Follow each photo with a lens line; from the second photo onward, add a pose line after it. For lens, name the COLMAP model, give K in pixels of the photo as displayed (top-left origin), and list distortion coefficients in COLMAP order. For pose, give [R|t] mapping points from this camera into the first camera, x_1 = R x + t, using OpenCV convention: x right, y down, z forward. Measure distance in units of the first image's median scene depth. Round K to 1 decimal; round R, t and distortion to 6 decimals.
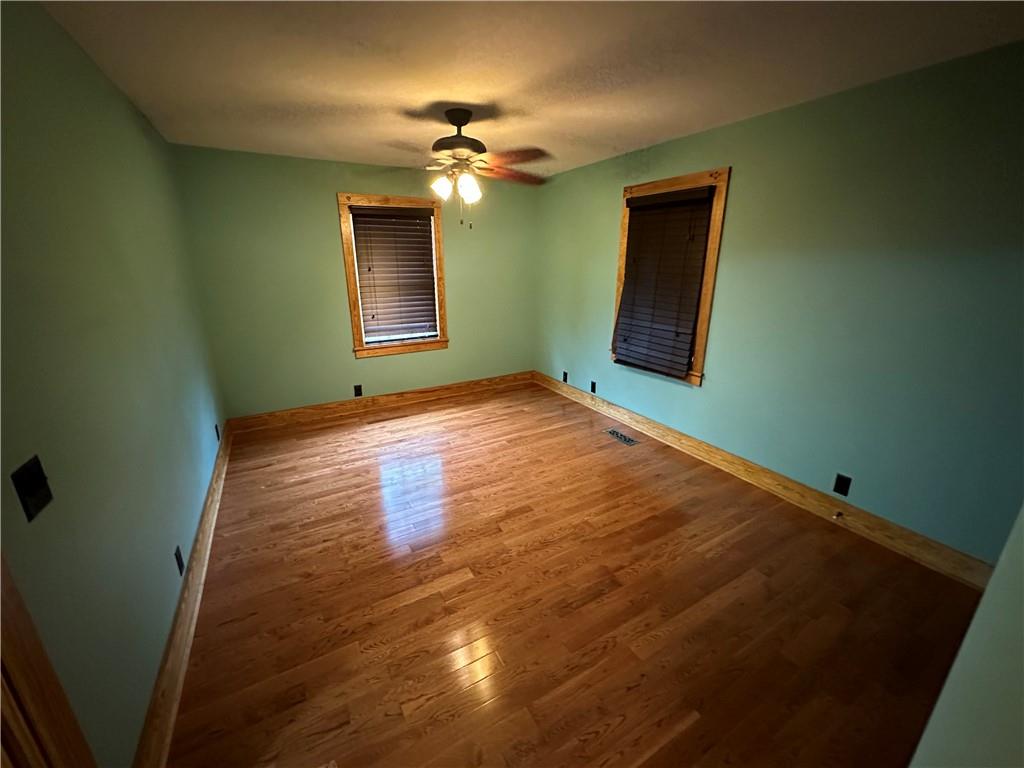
lens RADIAL K [[407.6, 0, 510.9], [0, 407.6, 383.7], [0, 0, 1]] dist [-0.000038, 0.000039]
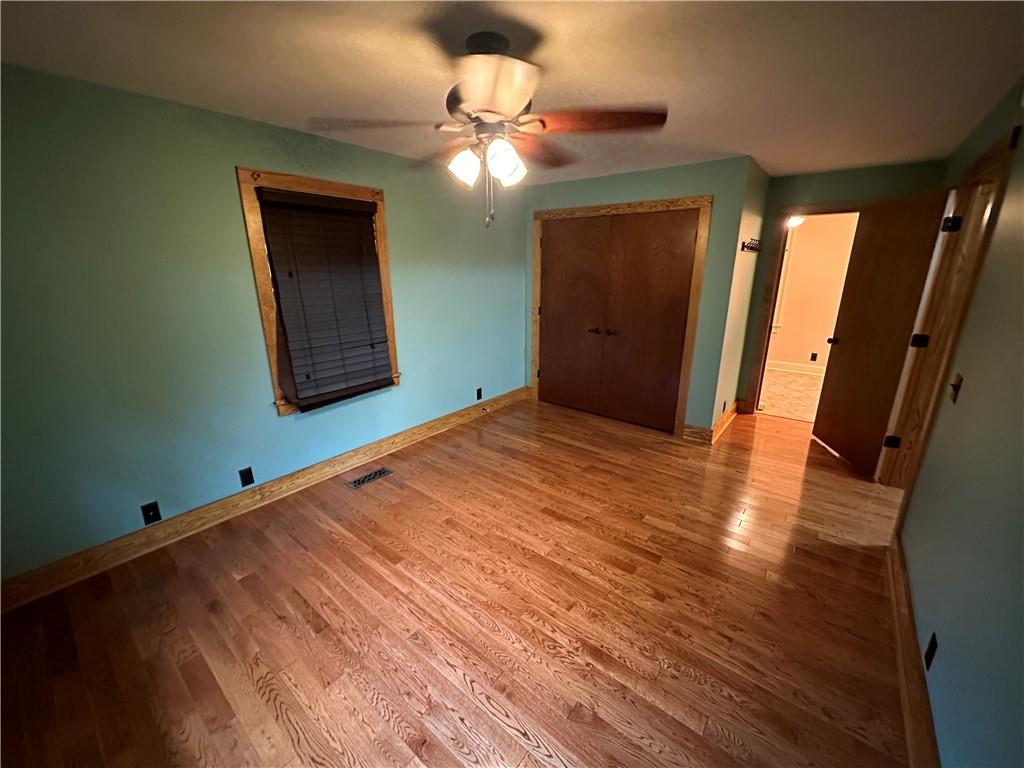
lens RADIAL K [[407.6, 0, 510.9], [0, 407.6, 383.7], [0, 0, 1]] dist [-0.000038, 0.000039]
pose [[-0.369512, -0.255132, 0.893515, -0.710677], [0.282049, 0.885409, 0.369458, -0.355784], [-0.885387, 0.388534, -0.255209, 1.126895]]
